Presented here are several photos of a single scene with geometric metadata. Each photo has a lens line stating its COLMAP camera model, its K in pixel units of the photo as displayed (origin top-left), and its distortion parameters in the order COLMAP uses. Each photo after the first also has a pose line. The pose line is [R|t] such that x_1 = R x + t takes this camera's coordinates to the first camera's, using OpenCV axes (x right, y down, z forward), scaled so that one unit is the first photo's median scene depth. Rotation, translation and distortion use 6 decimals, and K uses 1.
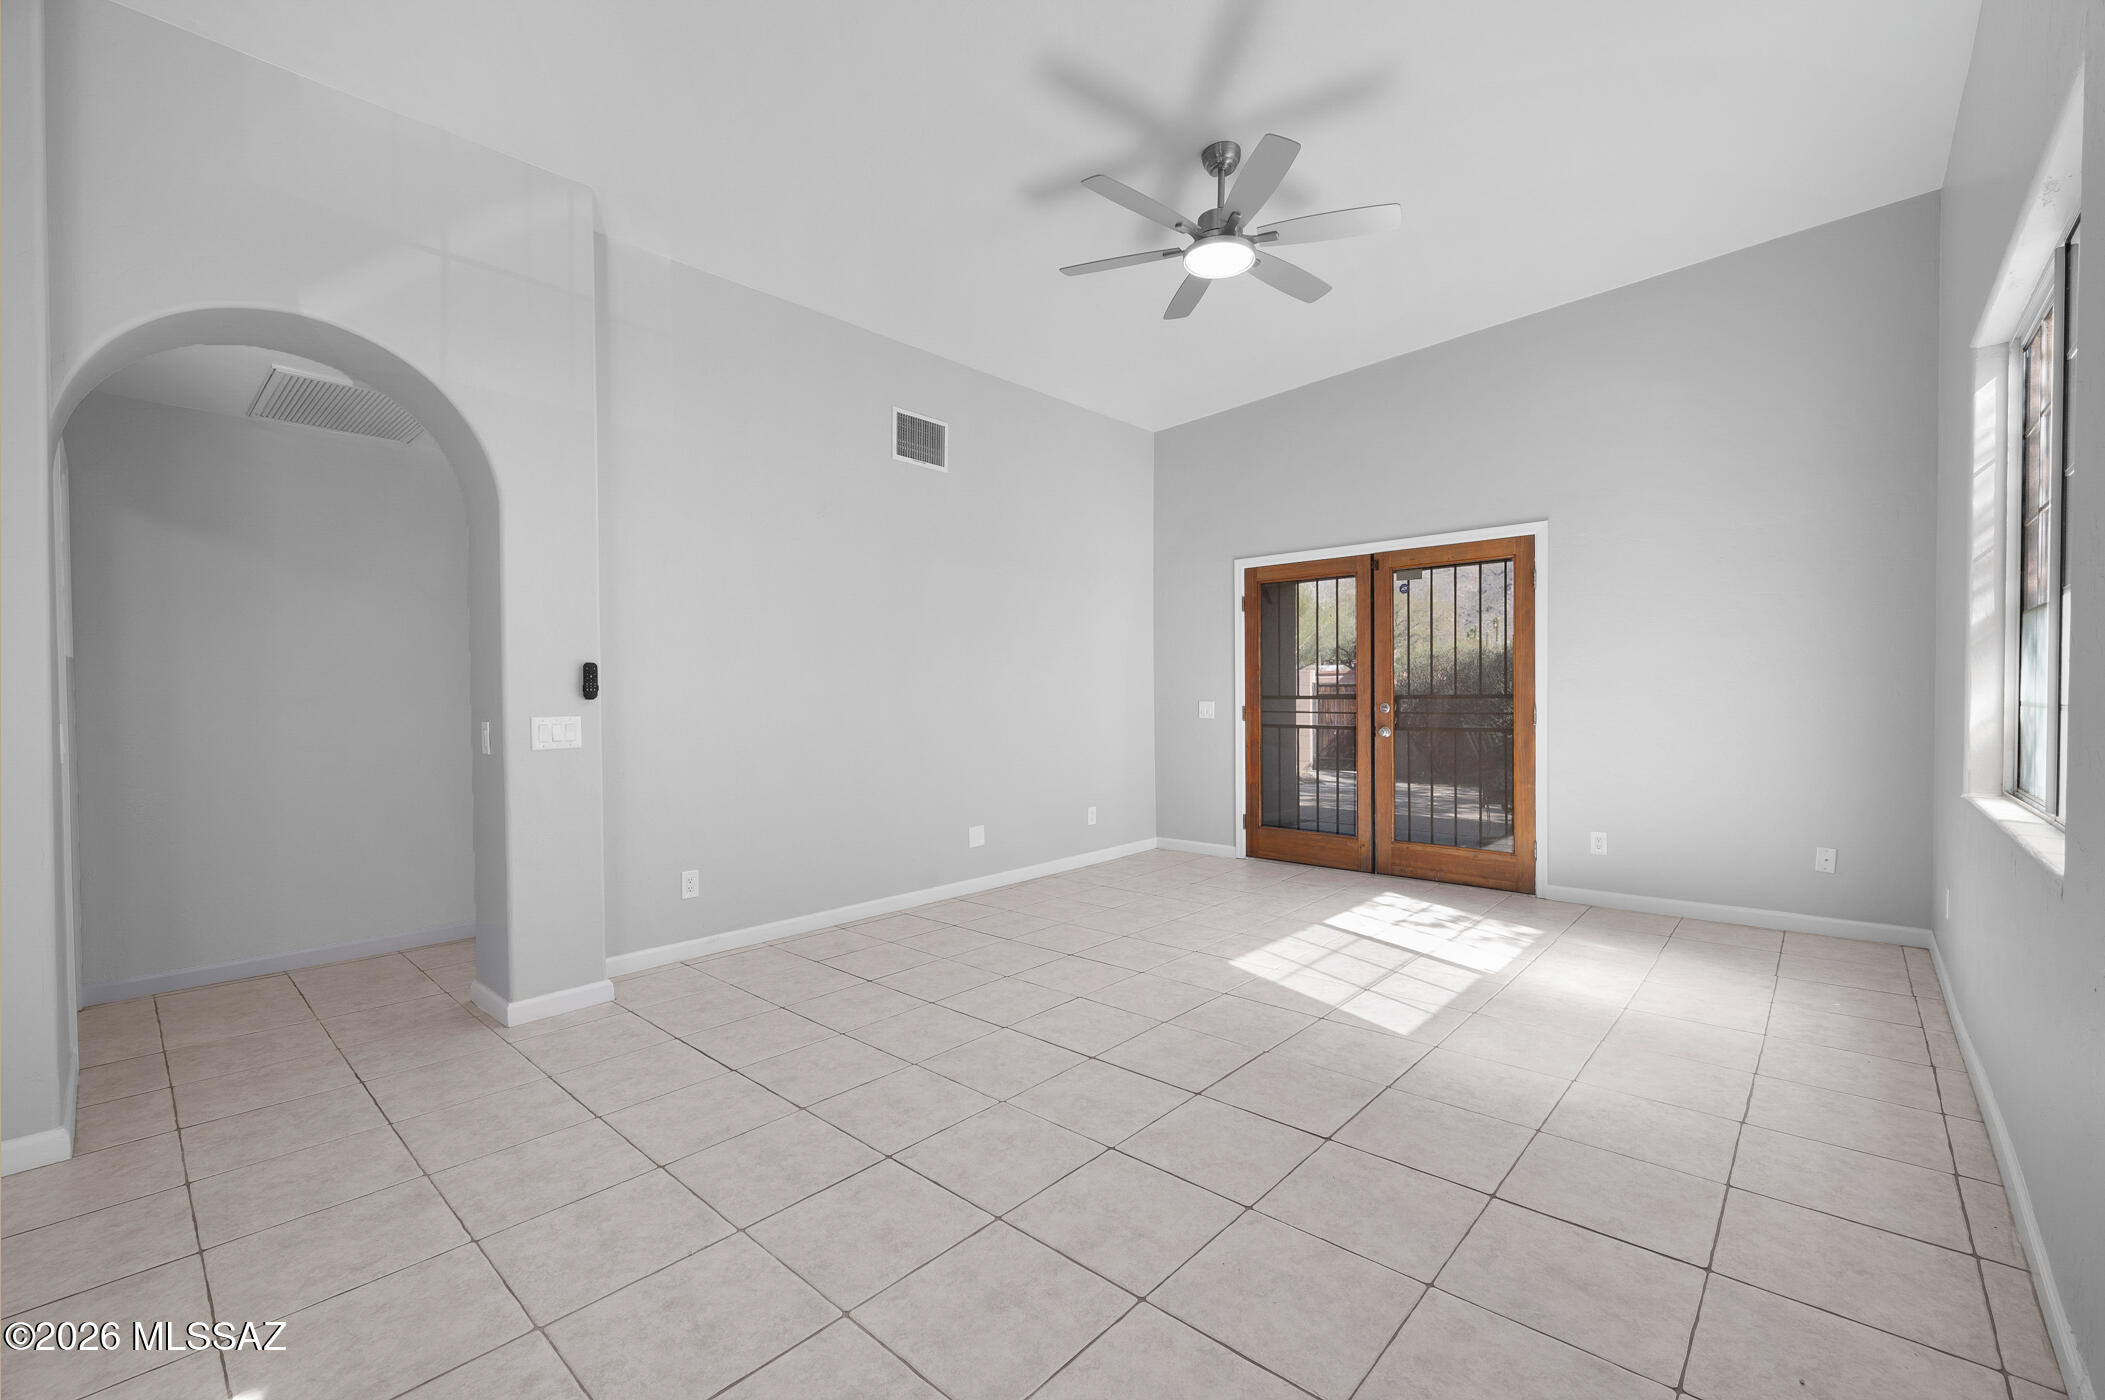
lens RADIAL K [[865.0, 0, 1048.0], [0, 865.0, 706.6], [0, 0, 1]] dist [-0.001028, 0.000152]
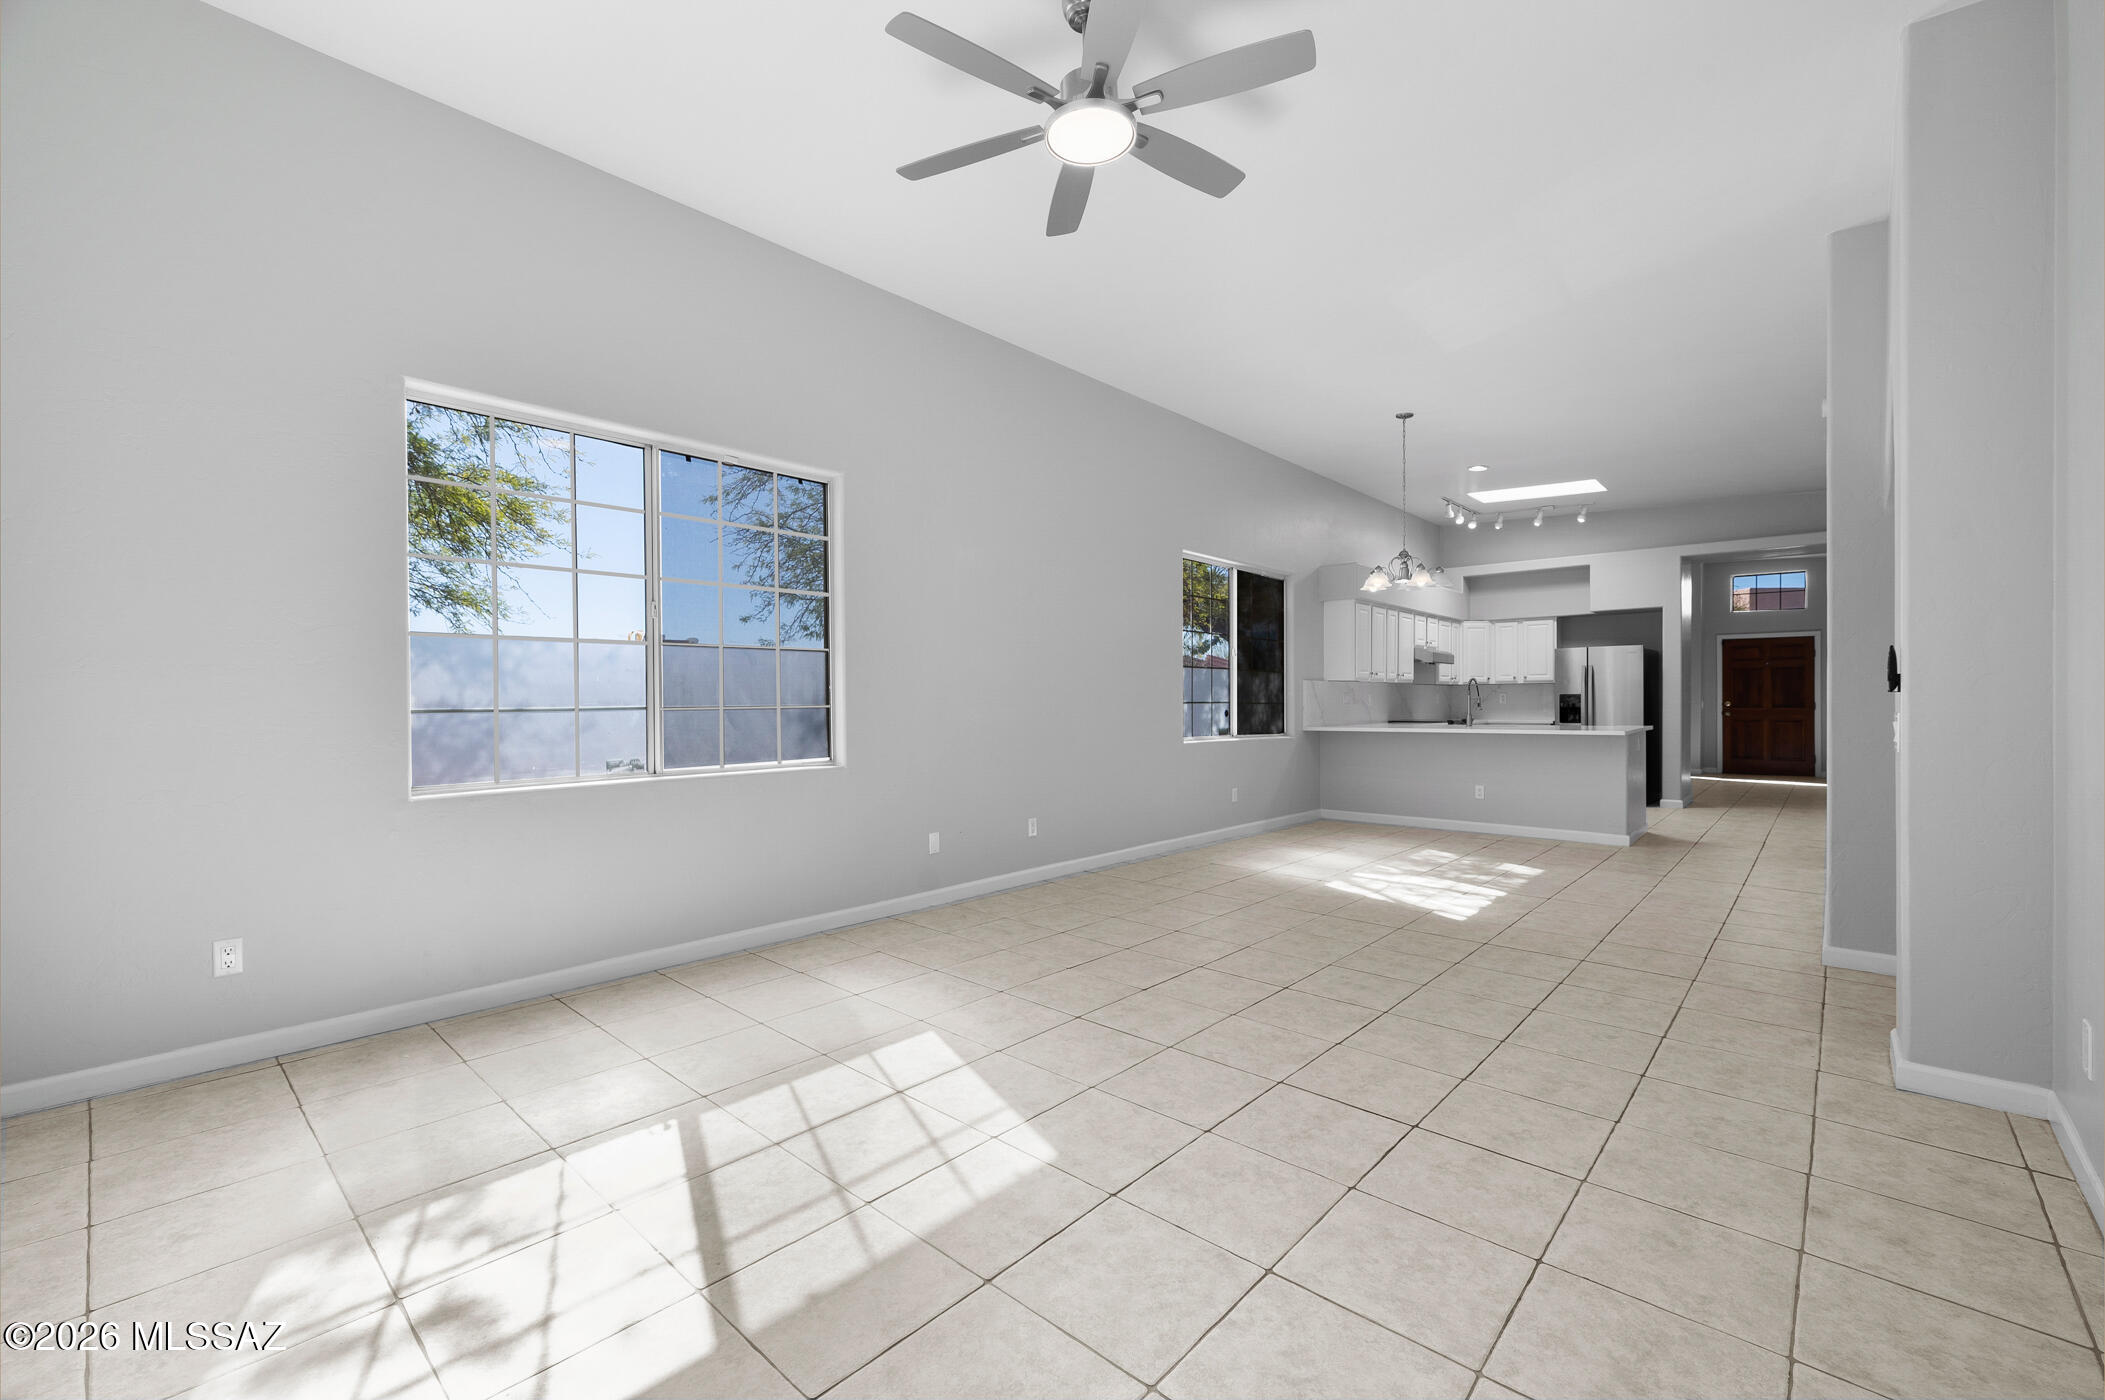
lens RADIAL K [[865.0, 0, 1060.5], [0, 865.0, 704.5], [0, 0, 1]] dist [-0.001028, 0.000152]
pose [[-0.999838, 0.013483, -0.011923, 0.195528], [0.013279, 0.999766, 0.017061, -0.015154], [0.012150, 0.016900, -0.999783, 1.458752]]
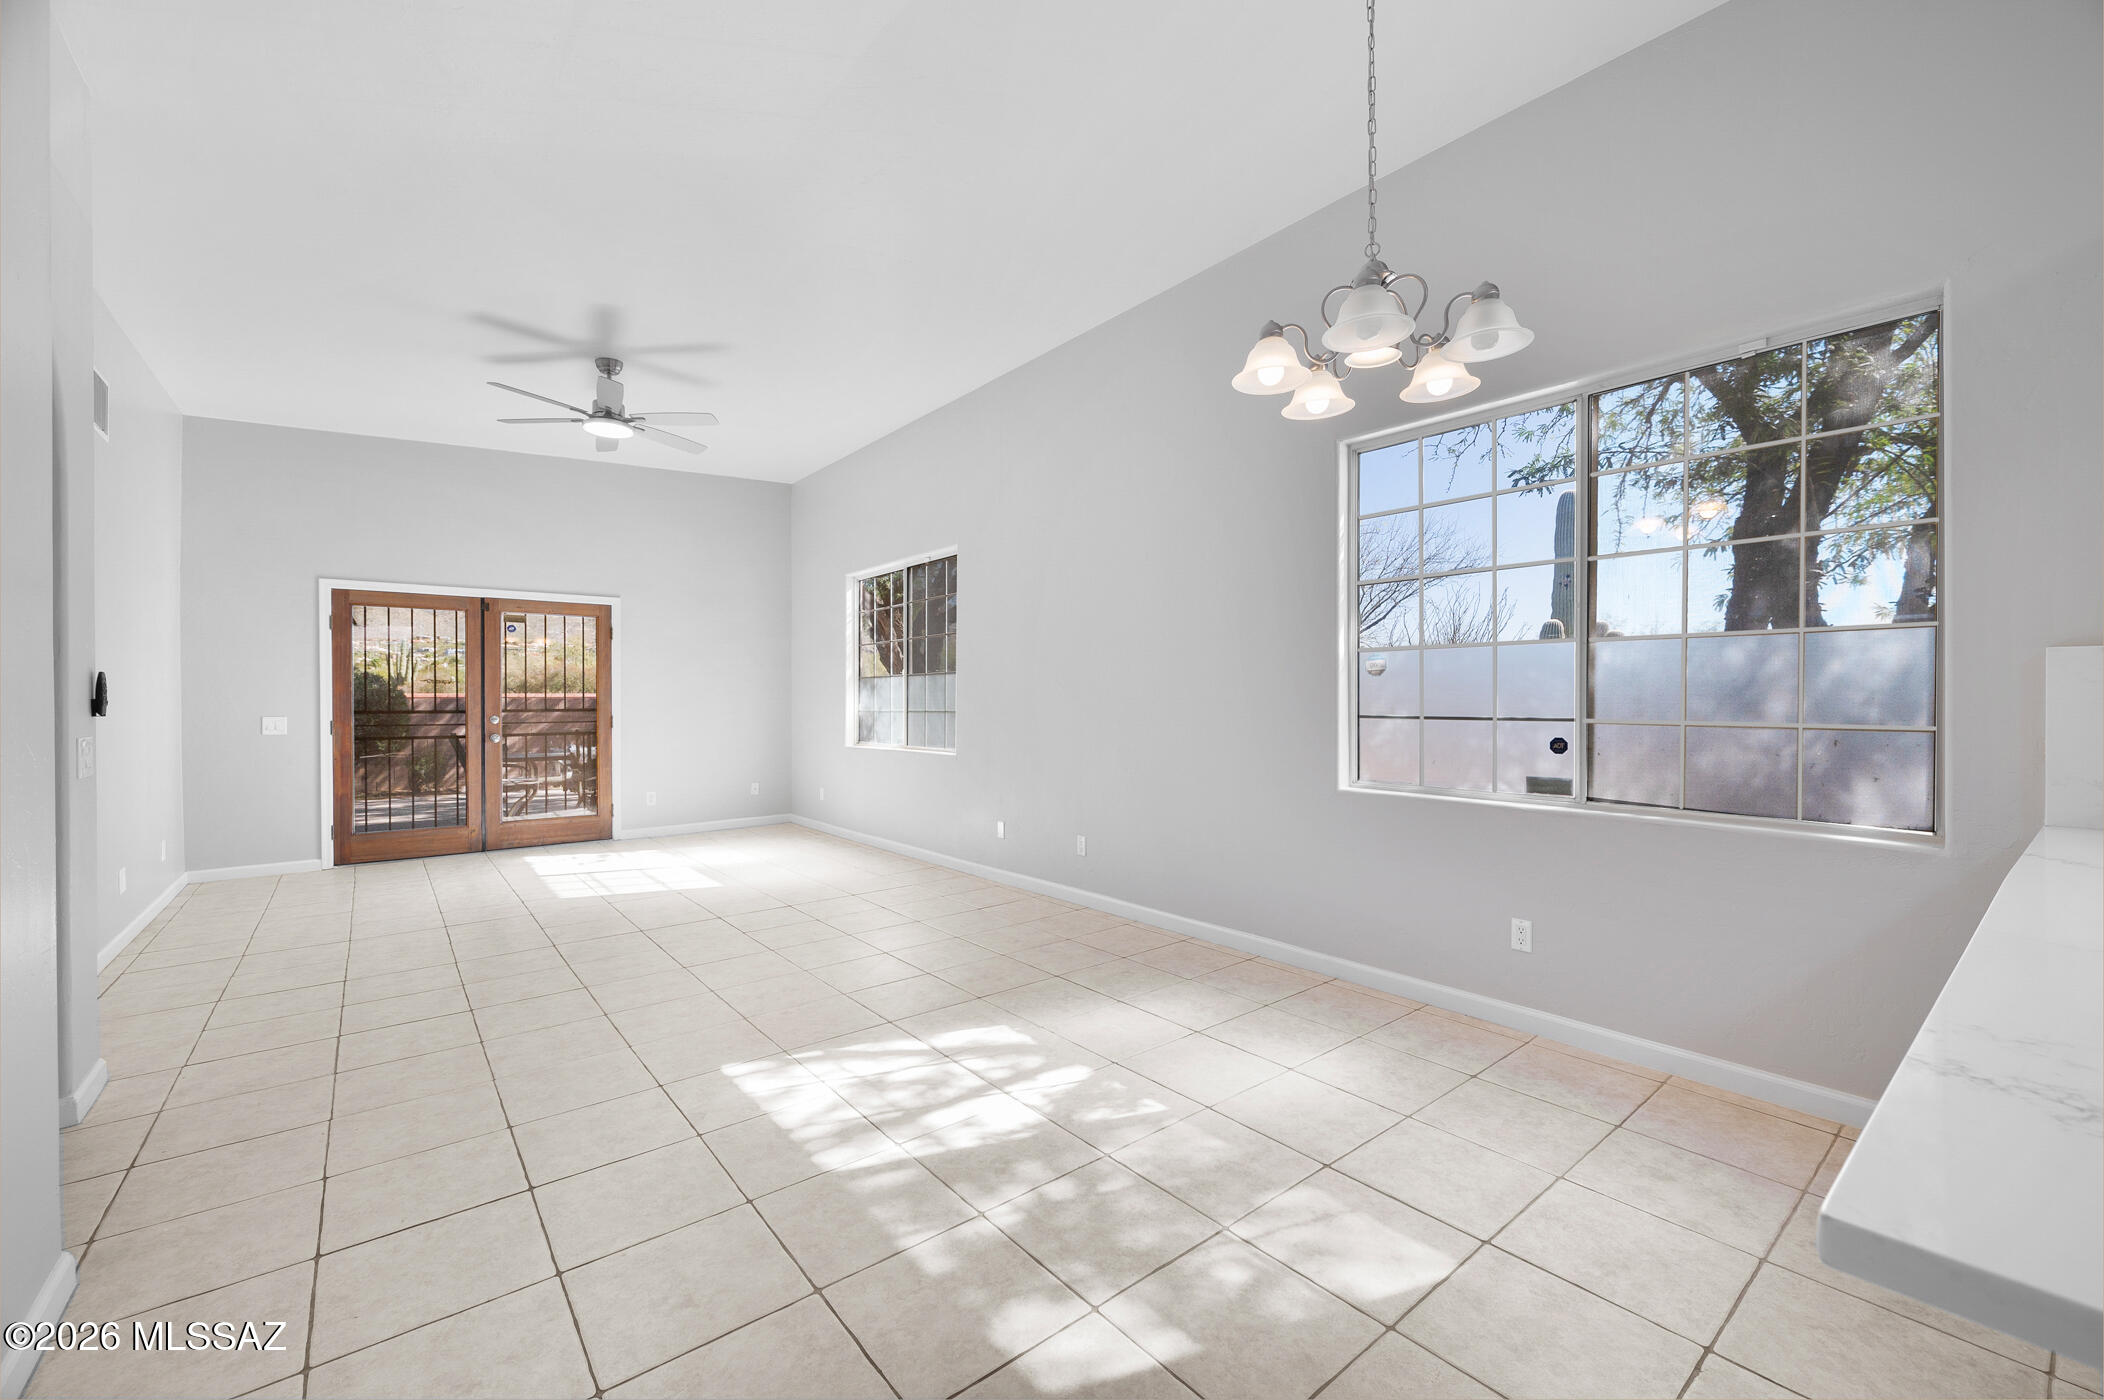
lens RADIAL K [[864.6, 0, 1052.3], [0, 864.6, 703.6], [0, 0, 1]] dist [-0.001028, 0.000152]
pose [[0.157407, 0.004161, 0.987525, -0.987976], [0.017732, 0.999818, -0.007039, 0.001957], [-0.987375, 0.018619, 0.157305, -0.020247]]
